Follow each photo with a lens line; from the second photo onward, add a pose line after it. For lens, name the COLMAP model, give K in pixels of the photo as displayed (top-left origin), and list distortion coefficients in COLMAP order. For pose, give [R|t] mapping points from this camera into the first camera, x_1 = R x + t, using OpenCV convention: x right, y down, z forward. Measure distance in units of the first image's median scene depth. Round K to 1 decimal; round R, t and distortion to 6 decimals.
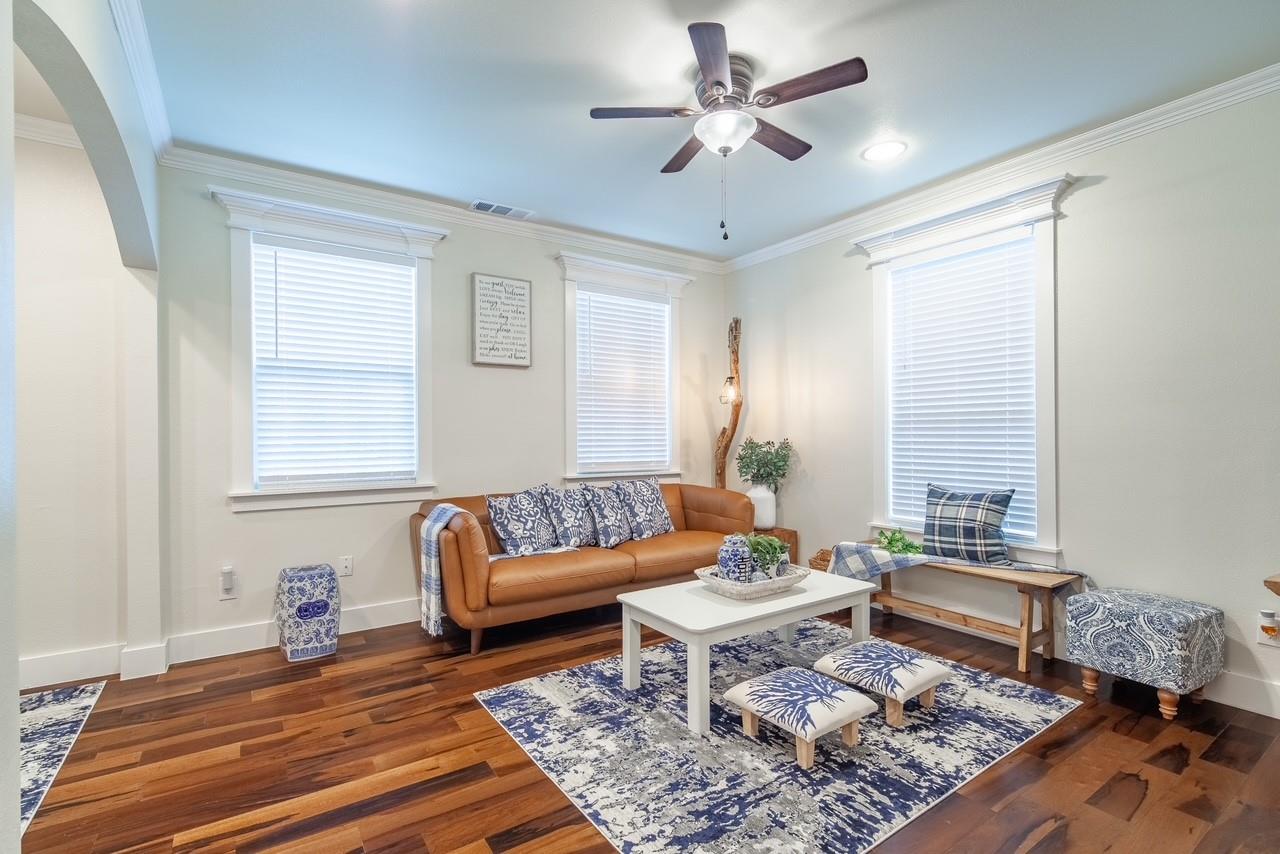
lens RADIAL K [[583.0, 0, 642.8], [0, 583.0, 434.2], [0, 0, 1]] dist [0.003244, -0.000585]
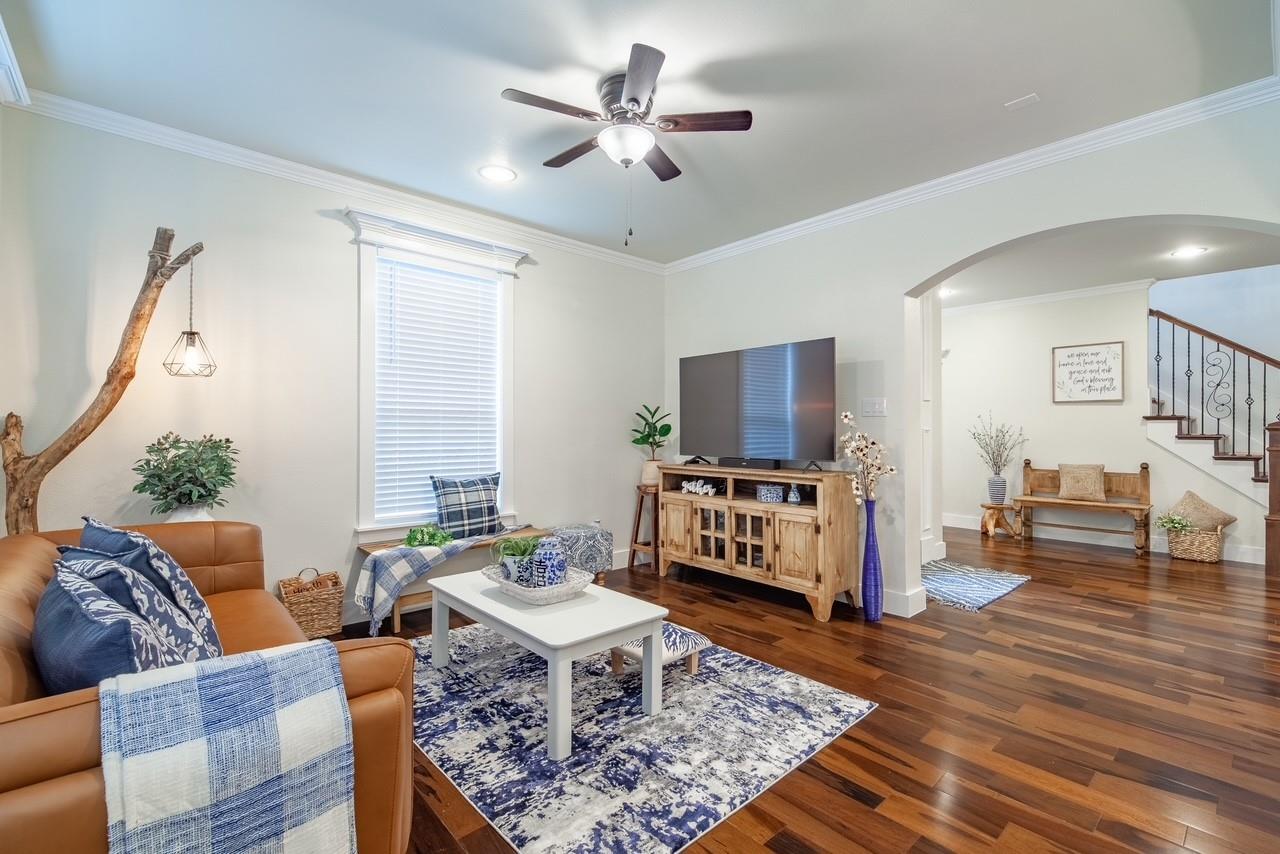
lens RADIAL K [[583.0, 0, 645.1], [0, 583.0, 425.7], [0, 0, 1]] dist [0.003244, -0.000585]
pose [[-0.148381, 0.009624, 0.988883, -0.896589], [-0.002718, 0.999945, -0.010140, 0.002848], [-0.988927, -0.004192, -0.148346, 1.112246]]
